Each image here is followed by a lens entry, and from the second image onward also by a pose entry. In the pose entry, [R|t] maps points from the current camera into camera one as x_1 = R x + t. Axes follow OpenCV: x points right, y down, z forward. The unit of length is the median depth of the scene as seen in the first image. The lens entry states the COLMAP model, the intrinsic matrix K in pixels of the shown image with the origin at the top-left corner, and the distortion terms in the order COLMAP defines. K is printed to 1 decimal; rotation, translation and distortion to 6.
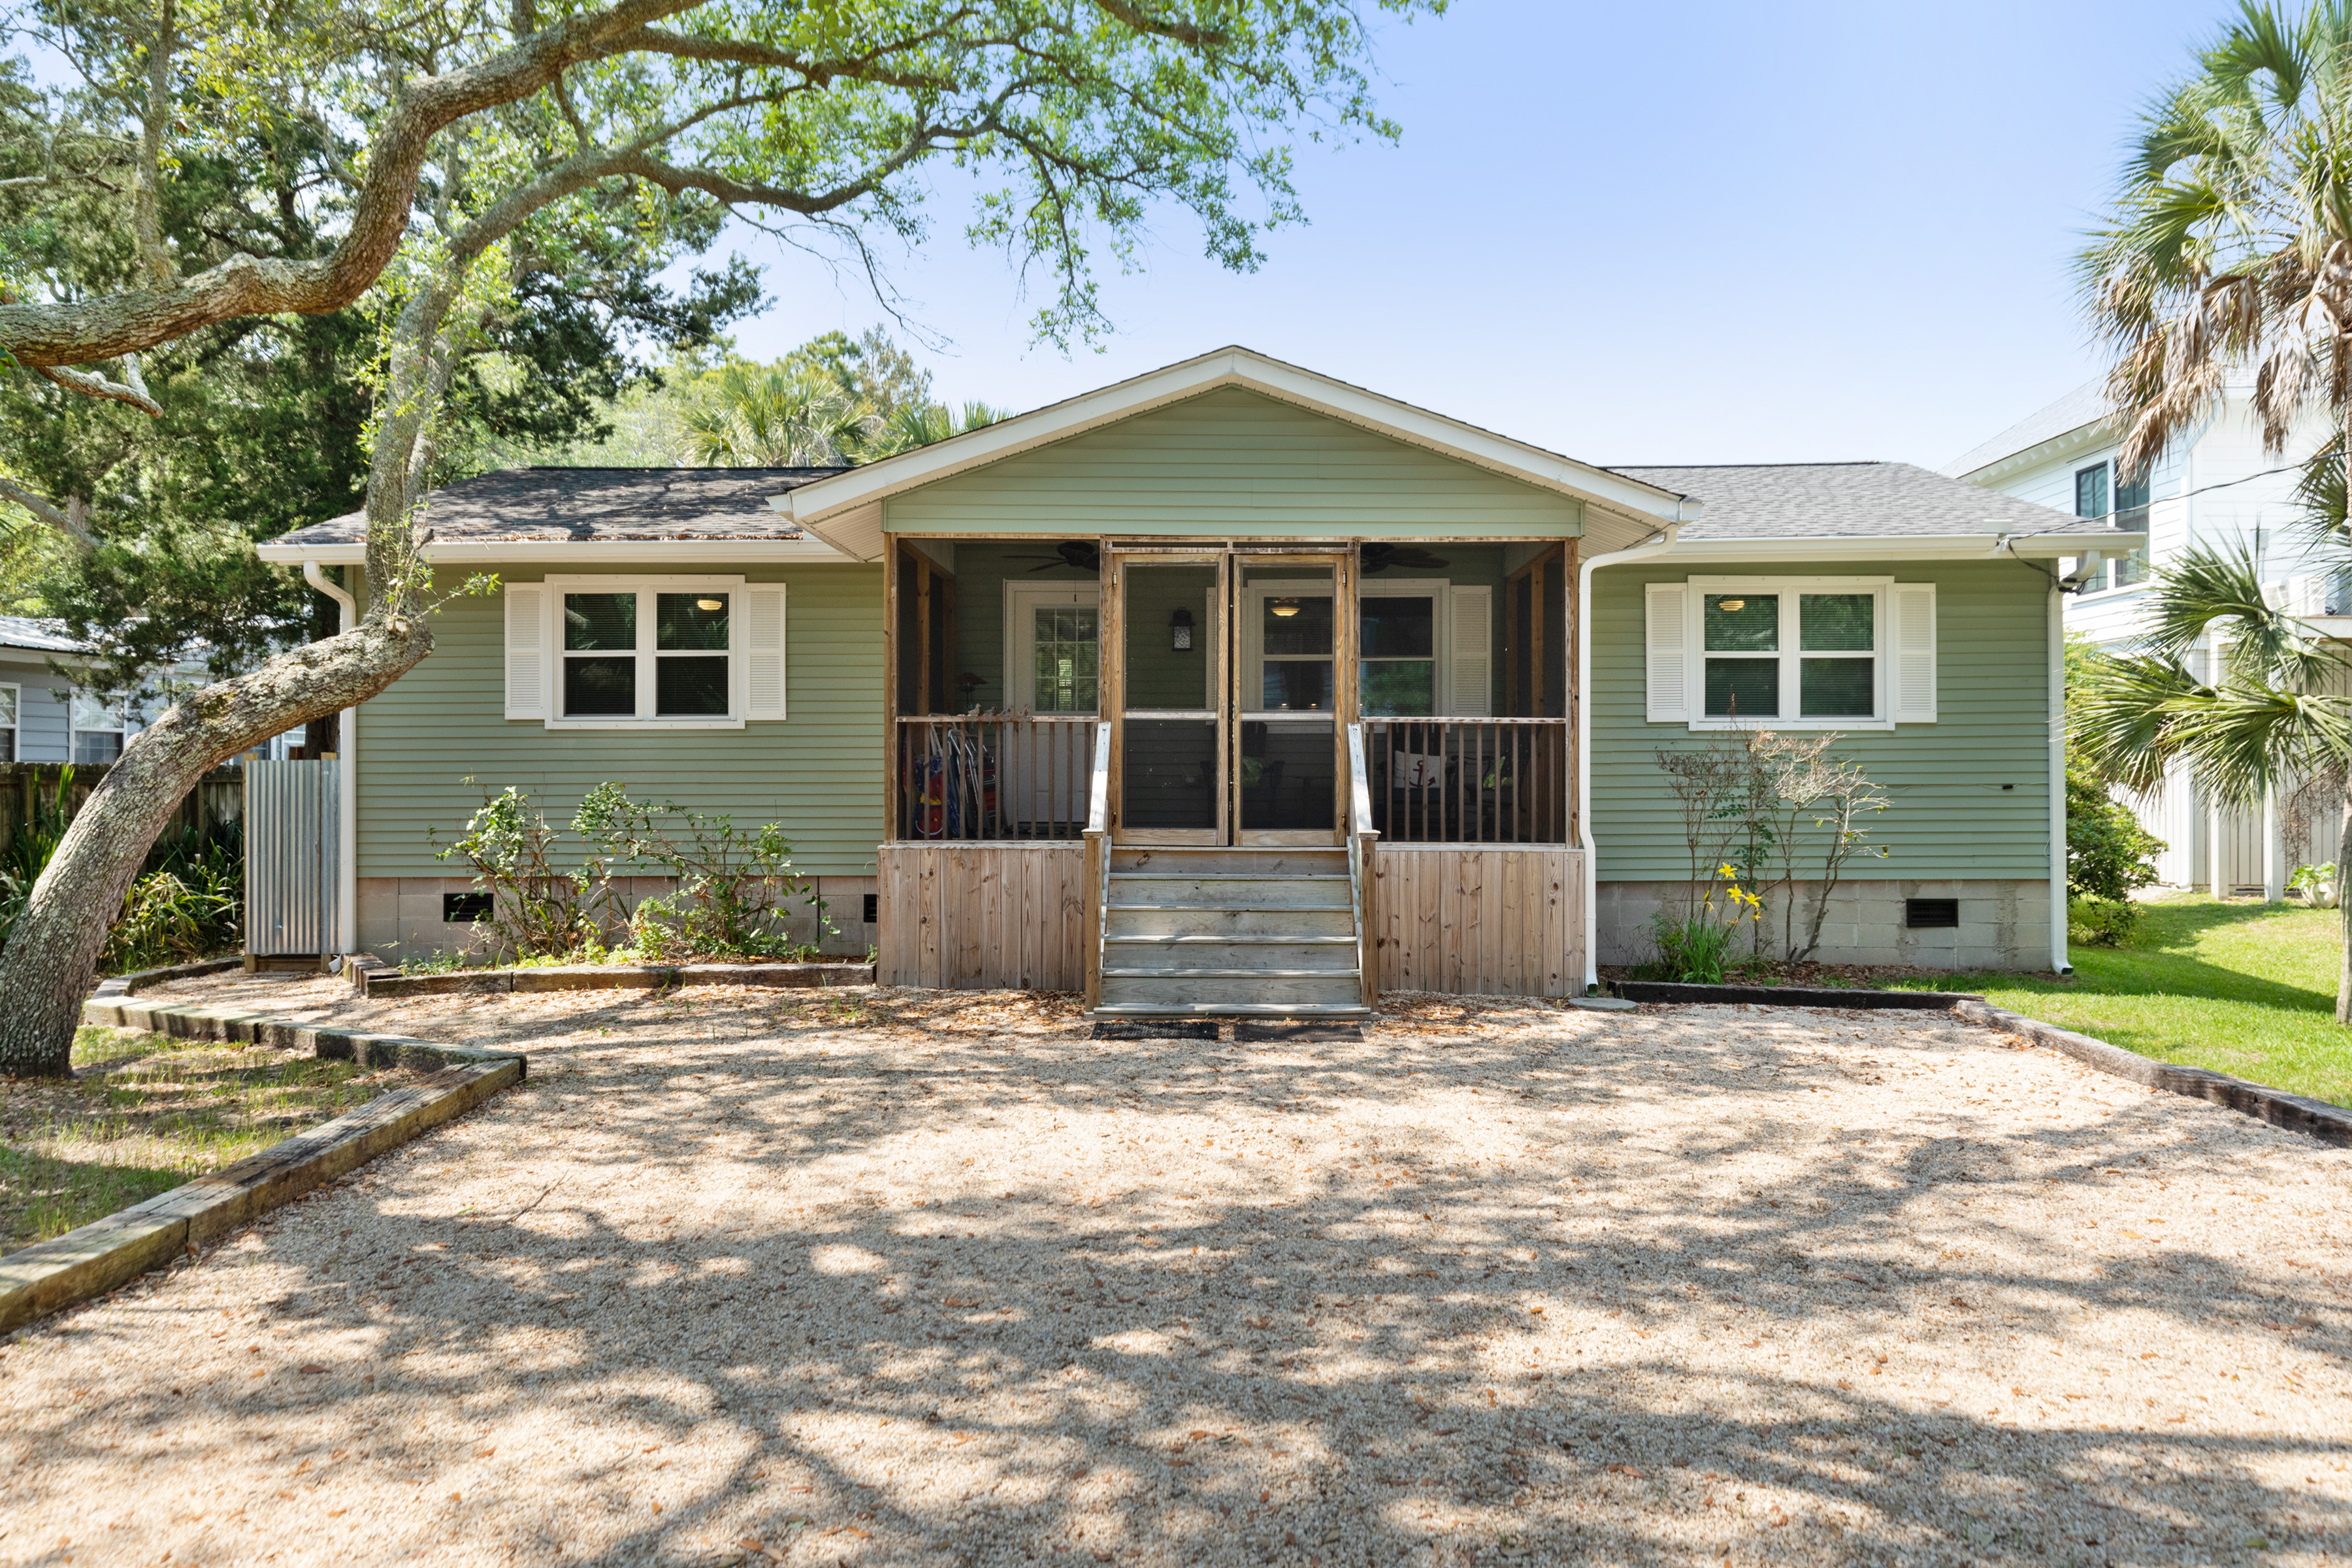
lens RADIAL K [[1540.6, 0, 1177.2], [0, 1540.6, 762.0], [0, 0, 1]] dist [0.004996, 0.001031]
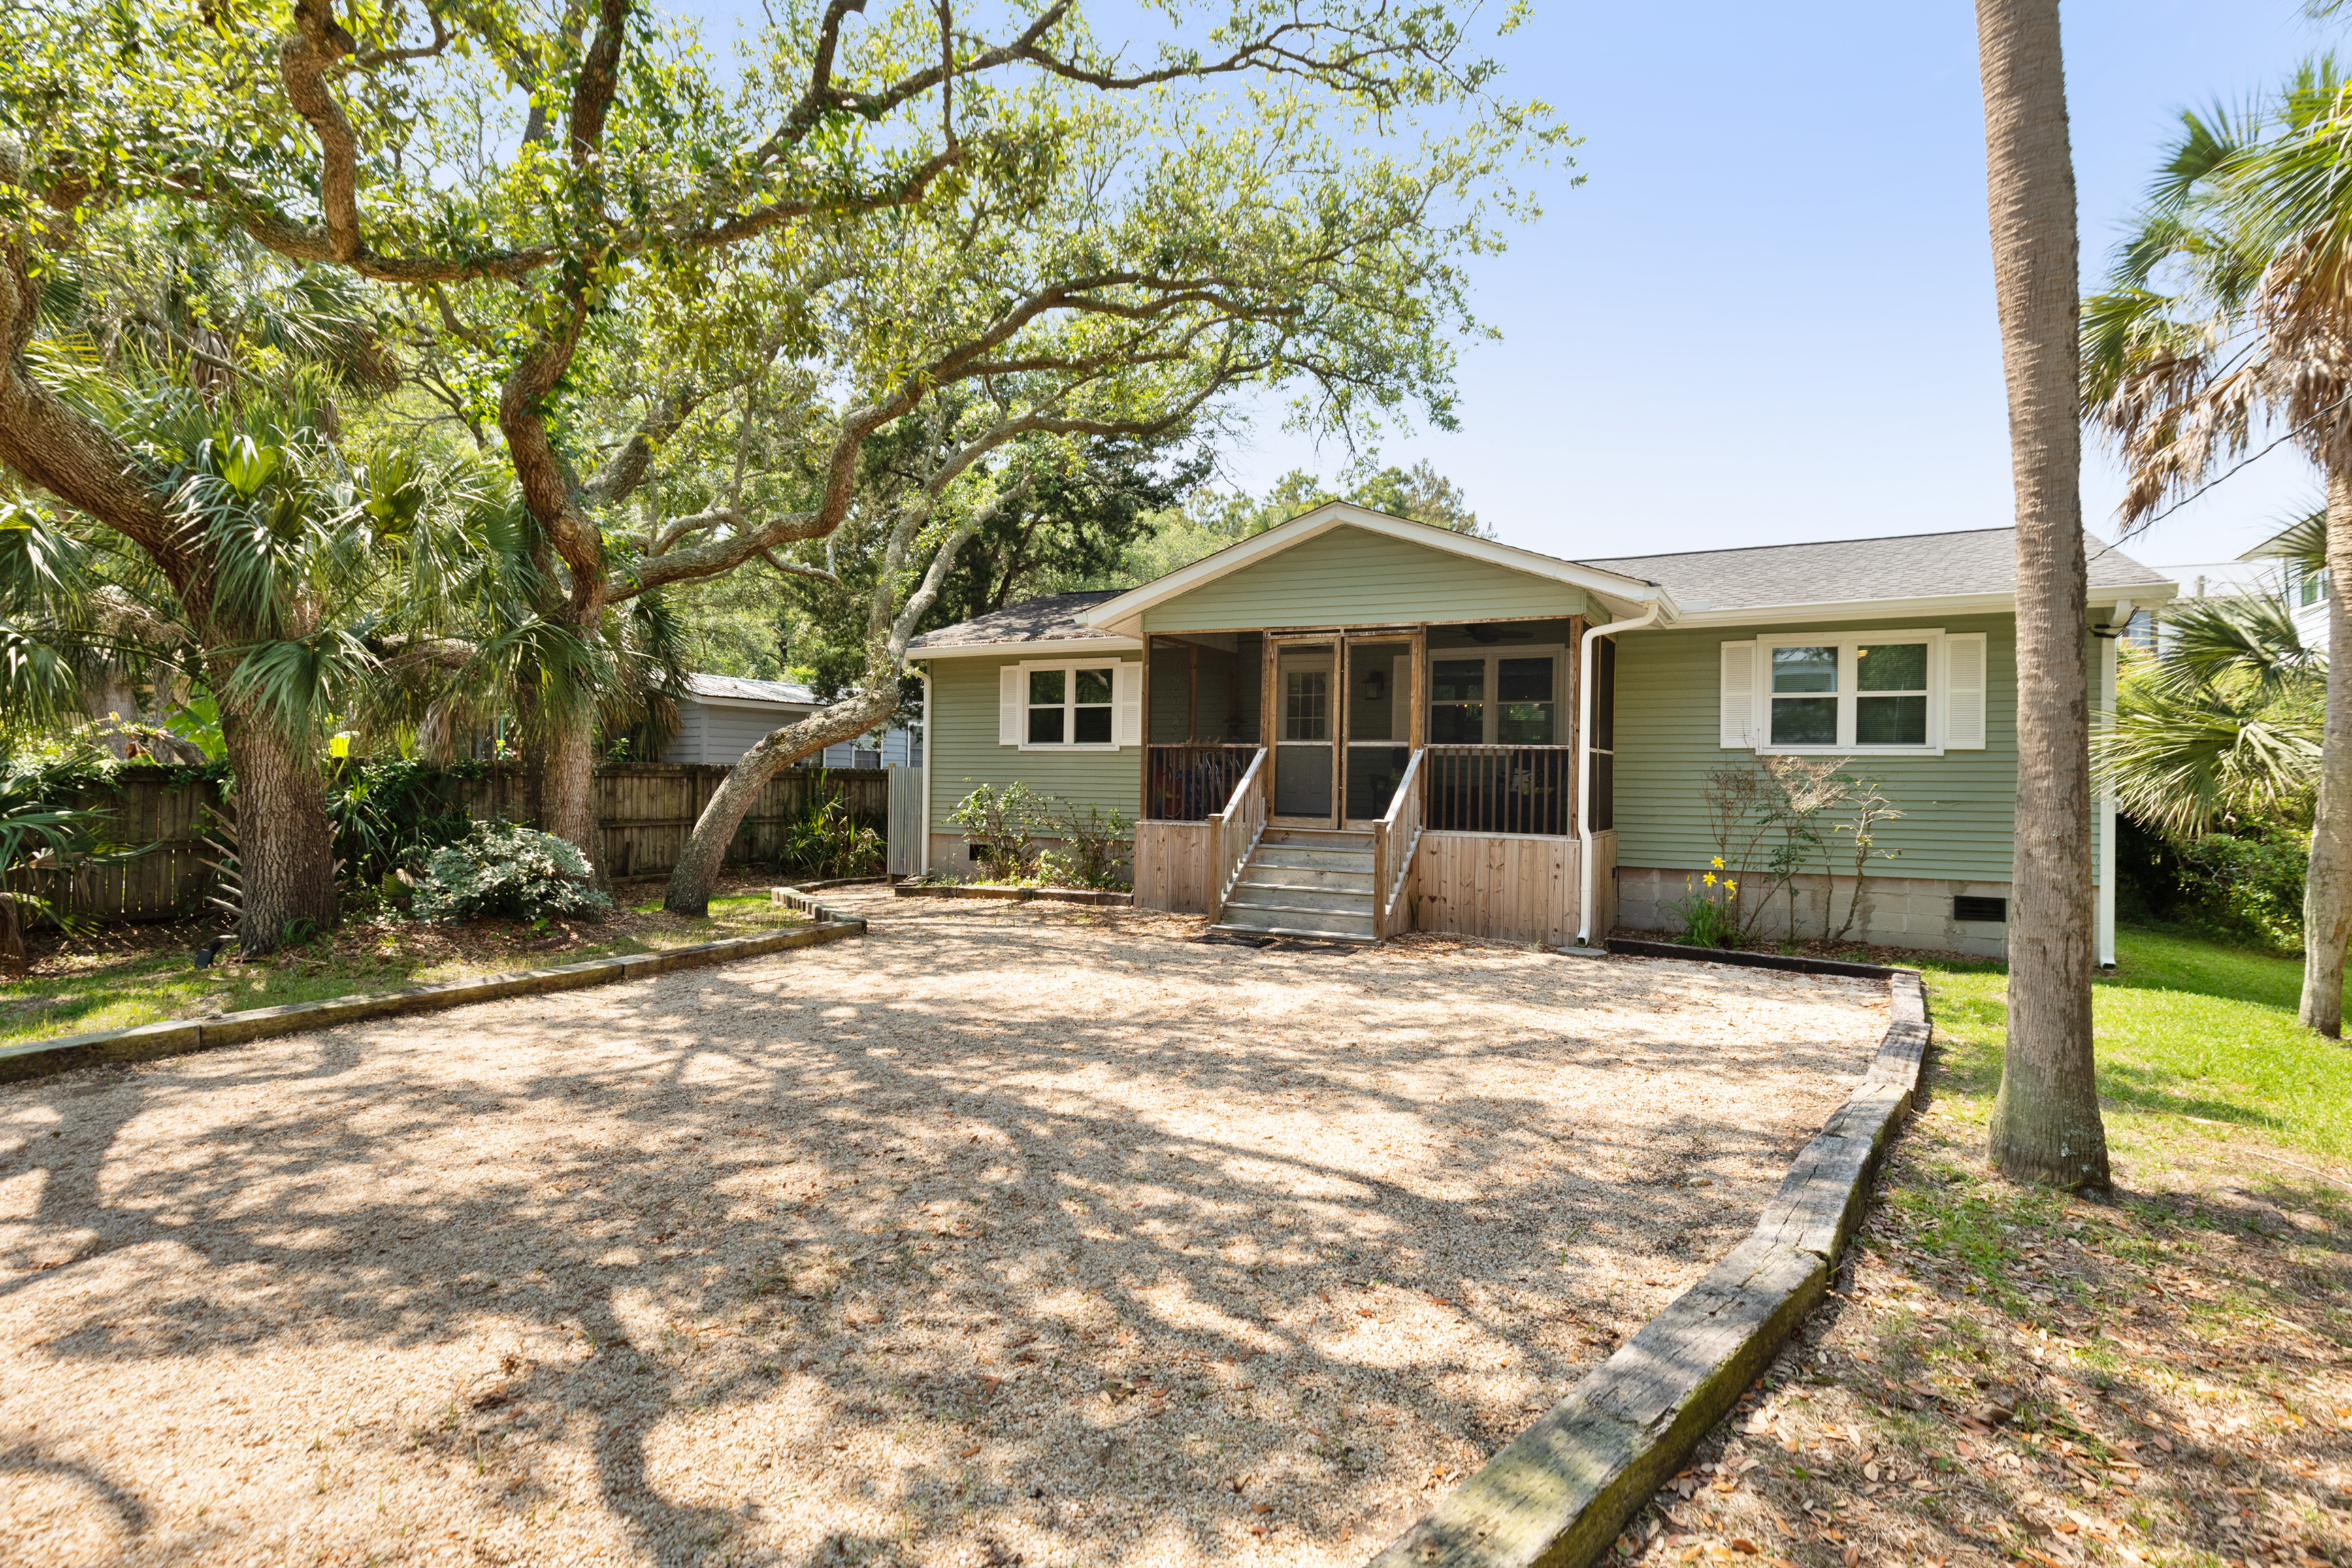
lens RADIAL K [[1132.0, 0, 1180.0], [0, 1132.0, 771.6], [0, 0, 1]] dist [-0.002662, -0.000162]
pose [[0.899701, 0.011569, -0.436354, 0.373939], [-0.012863, 0.999917, -0.000011, -0.000397], [0.436318, 0.005623, 0.899775, -0.069570]]
